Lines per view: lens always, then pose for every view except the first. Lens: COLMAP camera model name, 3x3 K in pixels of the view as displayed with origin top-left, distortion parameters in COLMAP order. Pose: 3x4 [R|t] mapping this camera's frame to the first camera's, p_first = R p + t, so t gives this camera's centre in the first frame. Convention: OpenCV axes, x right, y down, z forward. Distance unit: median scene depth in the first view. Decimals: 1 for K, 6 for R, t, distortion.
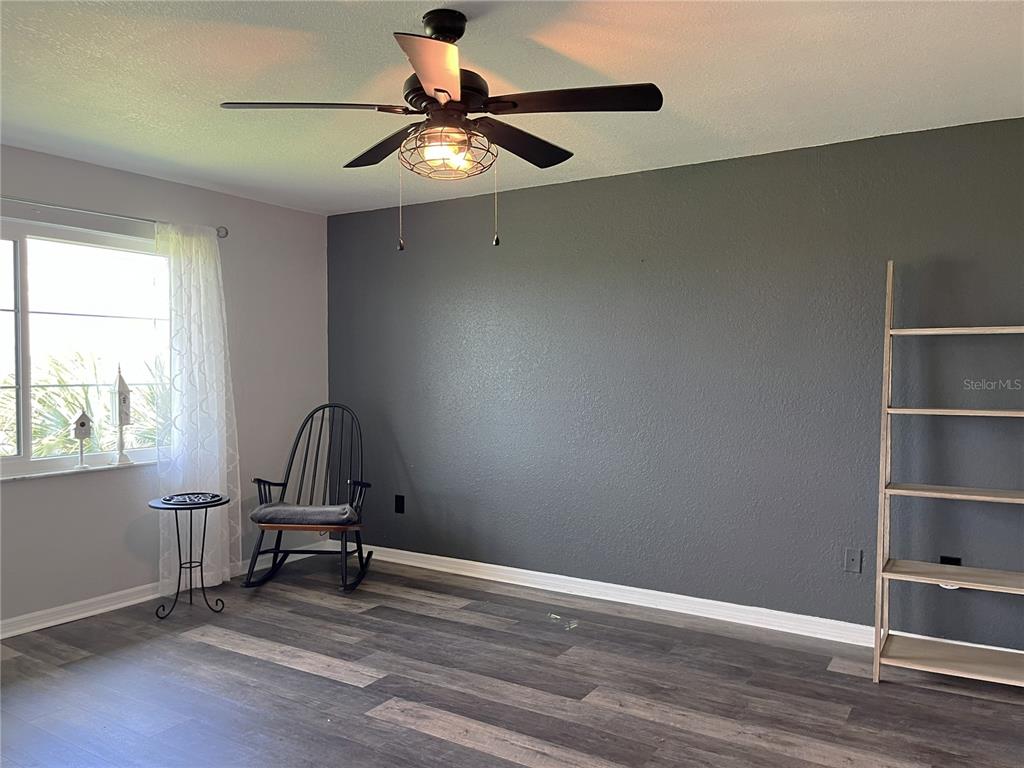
lens RADIAL K [[776.3, 0, 519.4], [0, 776.3, 390.3], [0, 0, 1]] dist [0.064744, -0.085160]
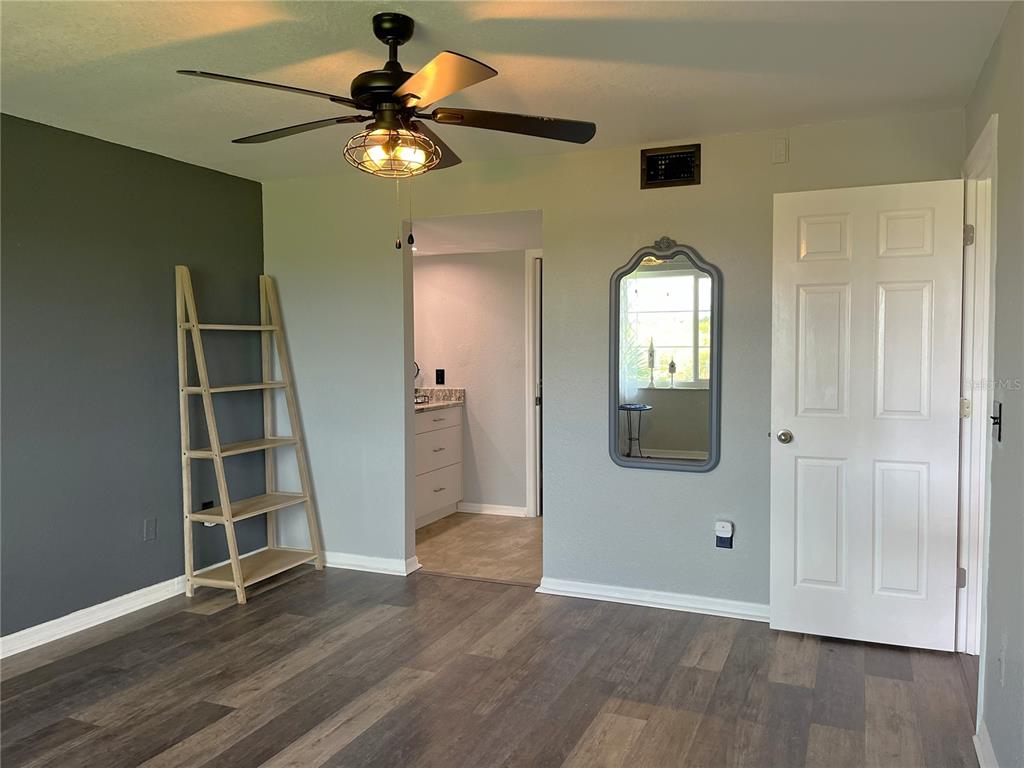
lens RADIAL K [[776.3, 0, 519.4], [0, 776.3, 390.3], [0, 0, 1]] dist [0.064744, -0.085160]
pose [[-0.149224, -0.054069, 0.987324, -0.876085], [0.033597, 0.997650, 0.059713, -0.028271], [-0.988233, 0.042082, -0.147057, 0.783738]]
